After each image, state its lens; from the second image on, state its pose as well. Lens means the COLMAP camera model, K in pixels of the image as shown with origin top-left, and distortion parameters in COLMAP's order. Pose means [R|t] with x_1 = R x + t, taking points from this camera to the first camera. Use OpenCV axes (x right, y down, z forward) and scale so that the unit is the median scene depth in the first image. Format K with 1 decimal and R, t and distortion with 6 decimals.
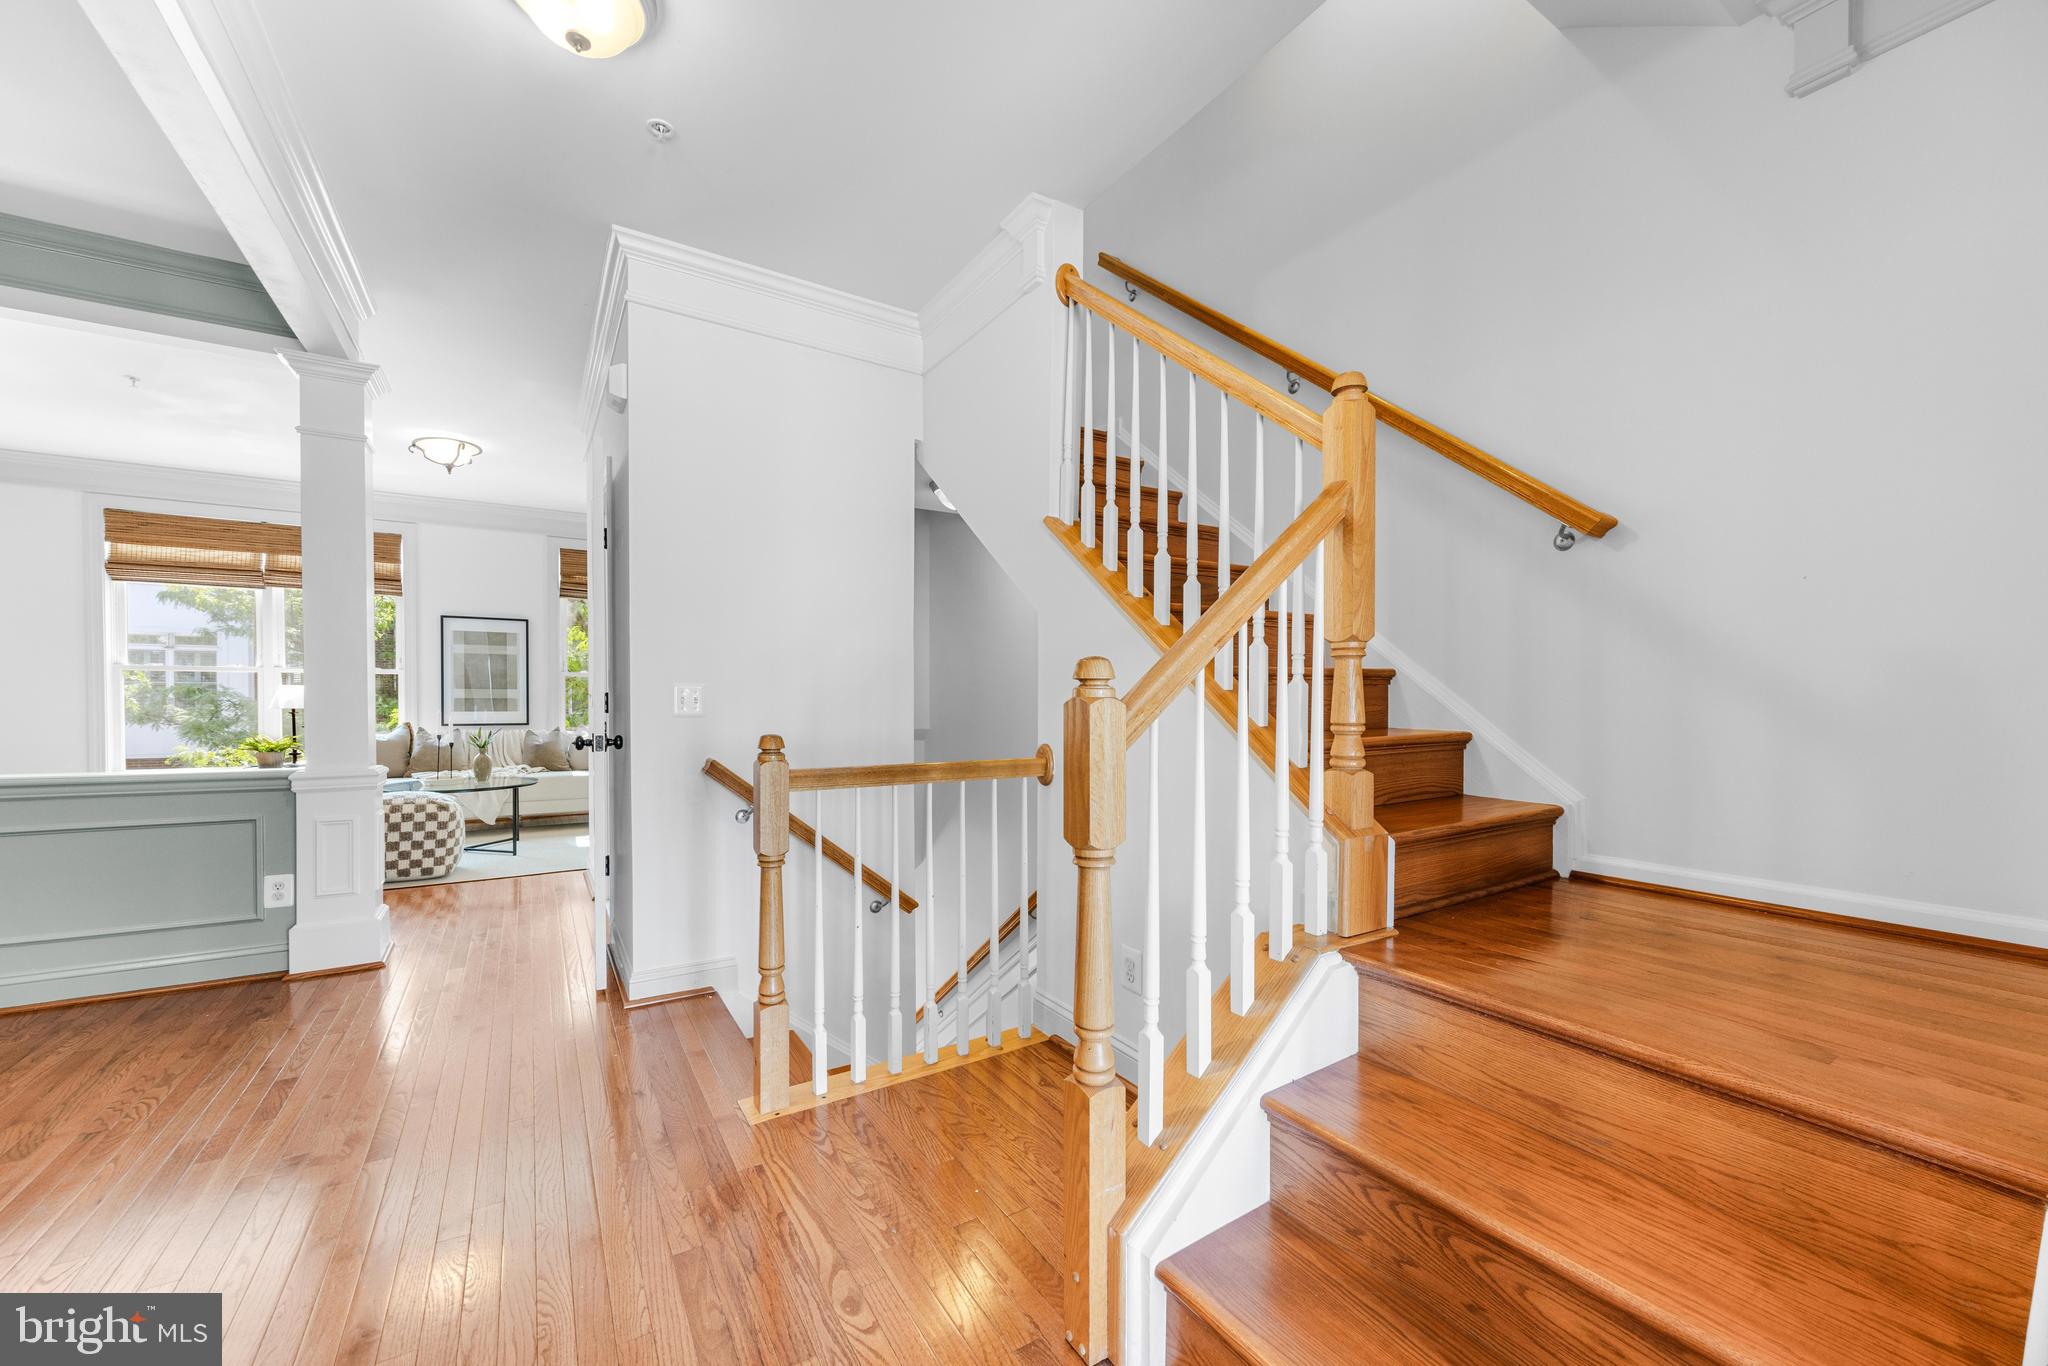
lens RADIAL K [[780.7, 0, 1005.1], [0, 780.7, 712.7], [0, 0, 1]] dist [-0.002789, 0.000752]
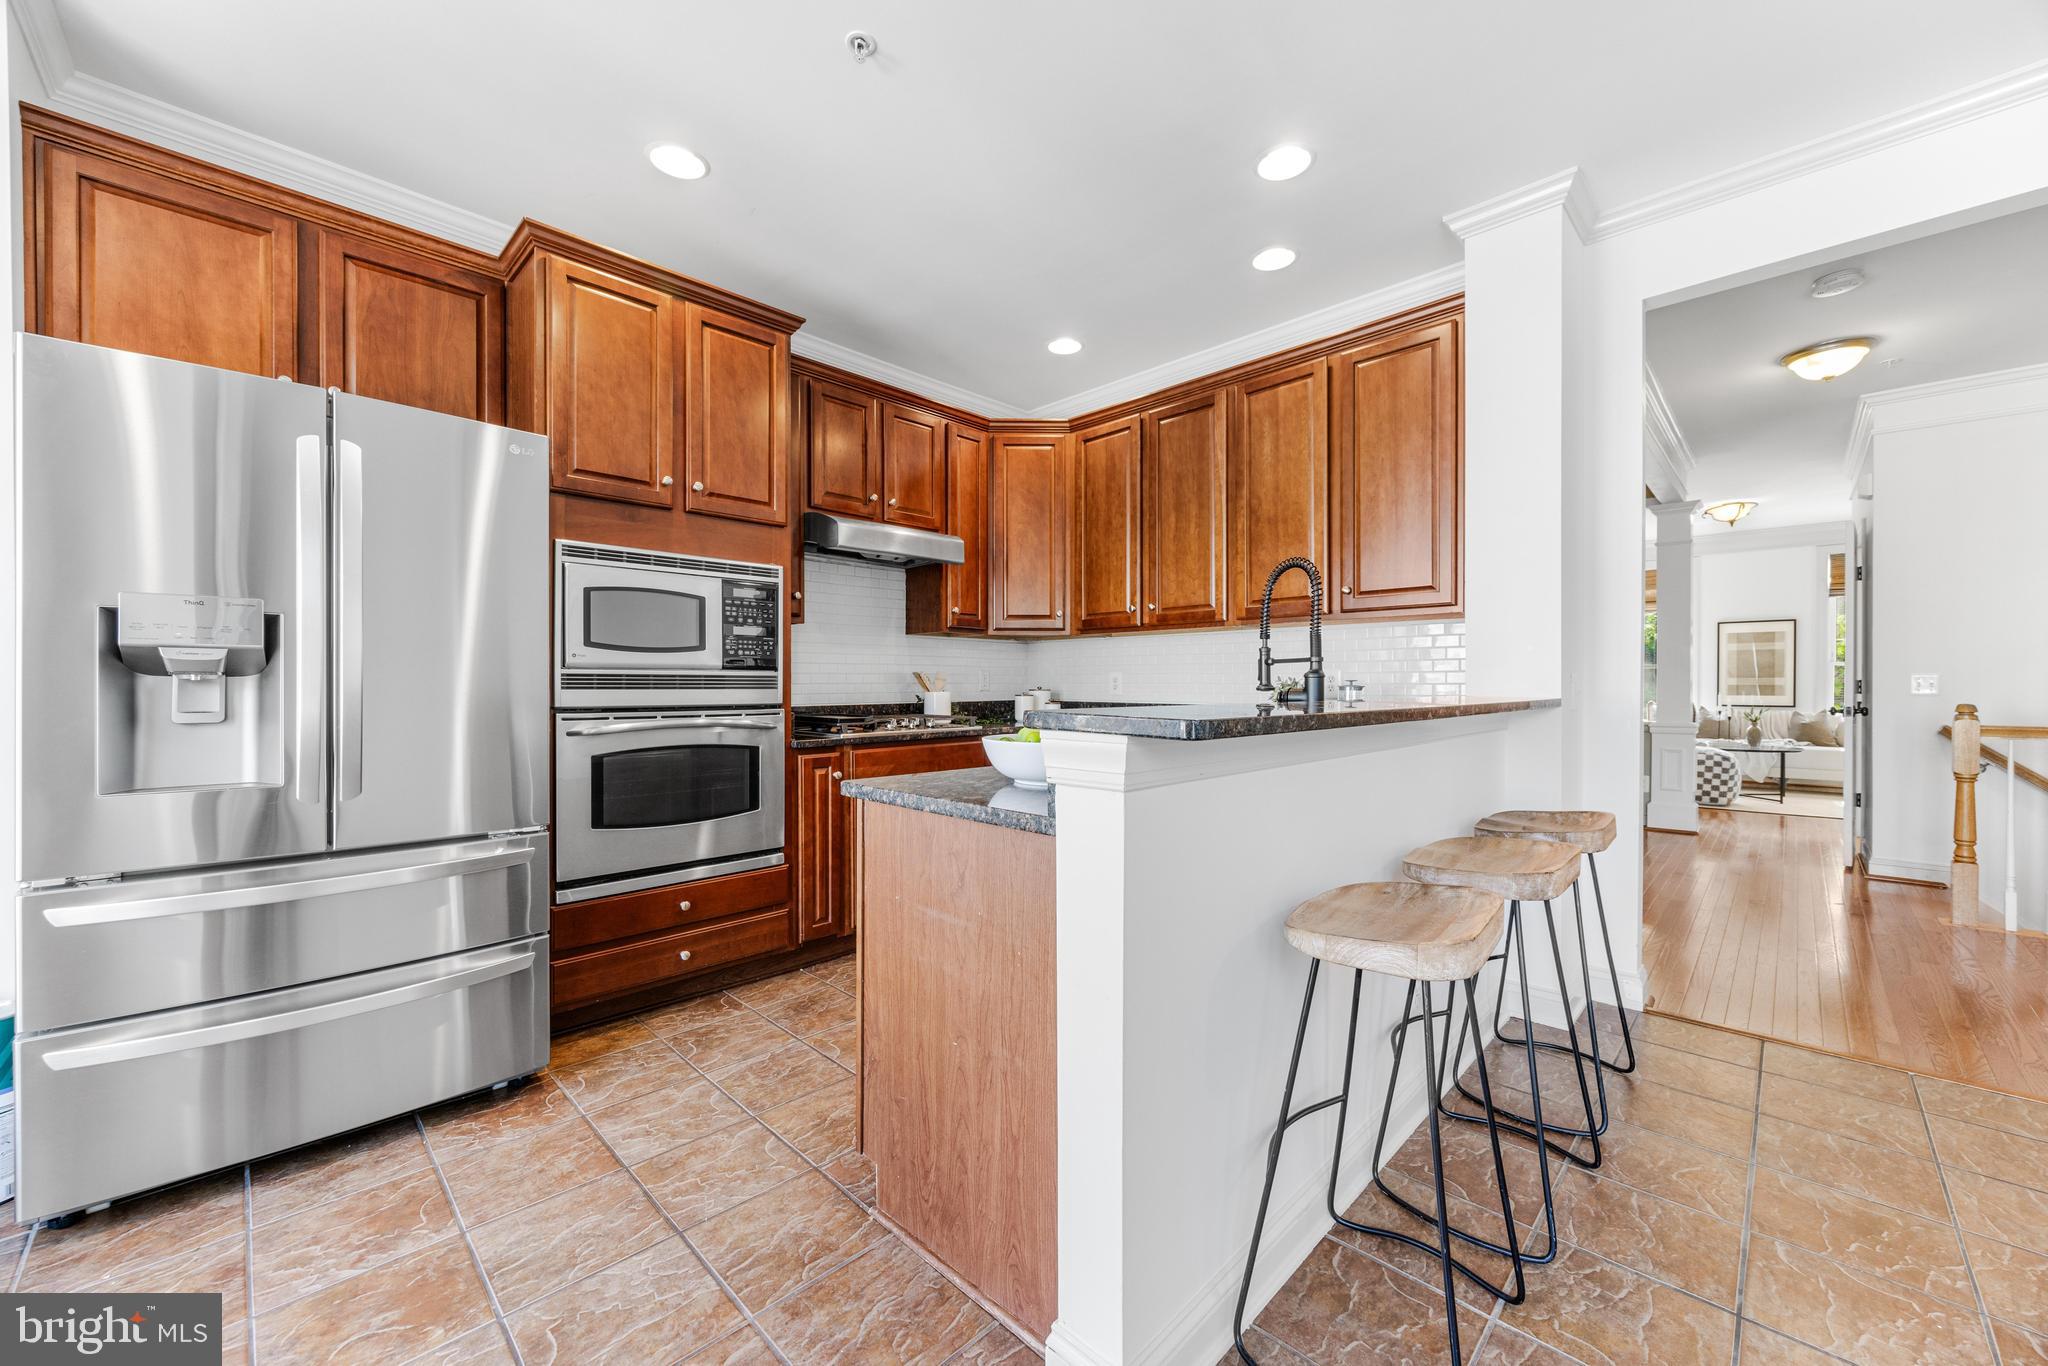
lens RADIAL K [[780.7, 0, 1031.5], [0, 780.7, 690.0], [0, 0, 1]] dist [-0.002789, 0.000752]
pose [[0.245042, 0.001496, -0.969511, 0.397301], [-0.015560, 0.999876, -0.002390, 0.015575], [0.969388, 0.015671, 0.245034, -0.653966]]
